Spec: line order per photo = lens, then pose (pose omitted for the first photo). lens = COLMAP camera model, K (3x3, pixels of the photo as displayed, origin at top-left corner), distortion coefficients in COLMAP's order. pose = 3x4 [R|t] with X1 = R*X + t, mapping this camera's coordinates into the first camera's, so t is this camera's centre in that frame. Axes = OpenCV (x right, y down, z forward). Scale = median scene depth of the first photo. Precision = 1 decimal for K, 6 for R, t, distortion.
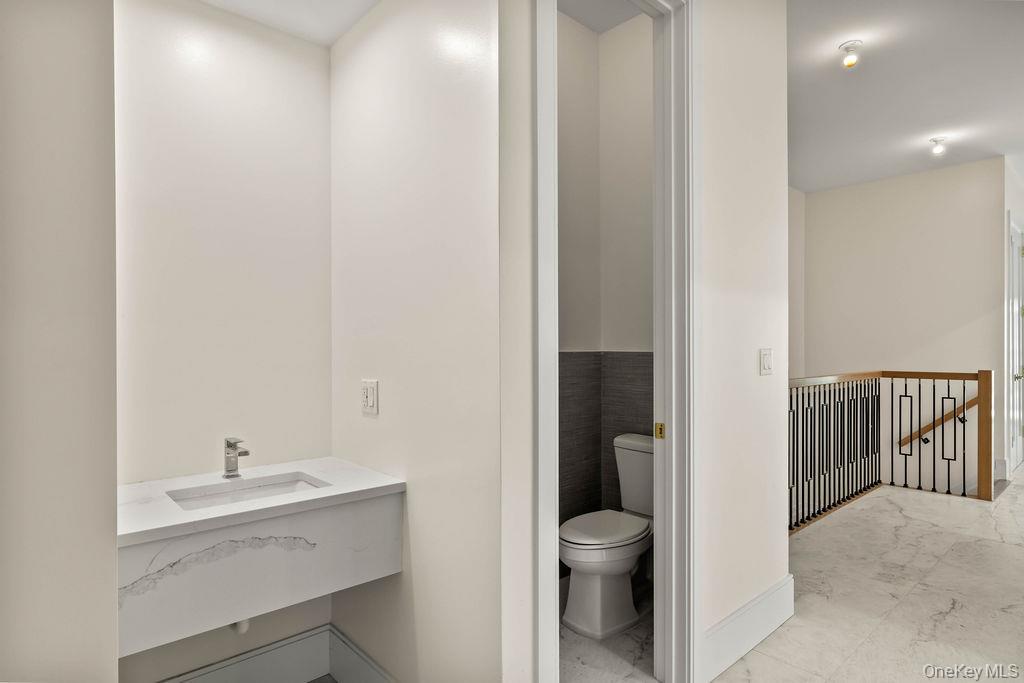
lens RADIAL K [[574.8, 0, 512.0], [0, 574.8, 341.5], [0, 0, 1]] dist [-0.002945, -0.001120]
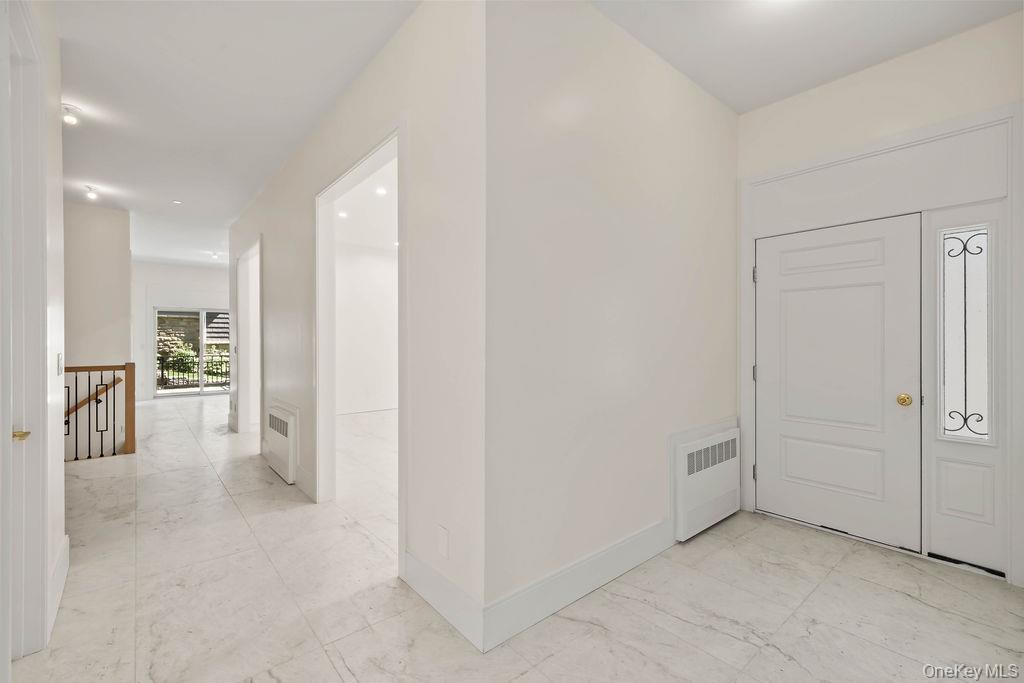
lens RADIAL K [[440.1, 0, 512.2], [0, 440.1, 335.2], [0, 0, 1]] dist [0.000236, -0.000032]
pose [[0.050807, 0.003932, 0.998701, -0.217970], [0.001910, 0.999990, -0.004034, -0.011053], [-0.998707, 0.002113, 0.050799, -0.006629]]
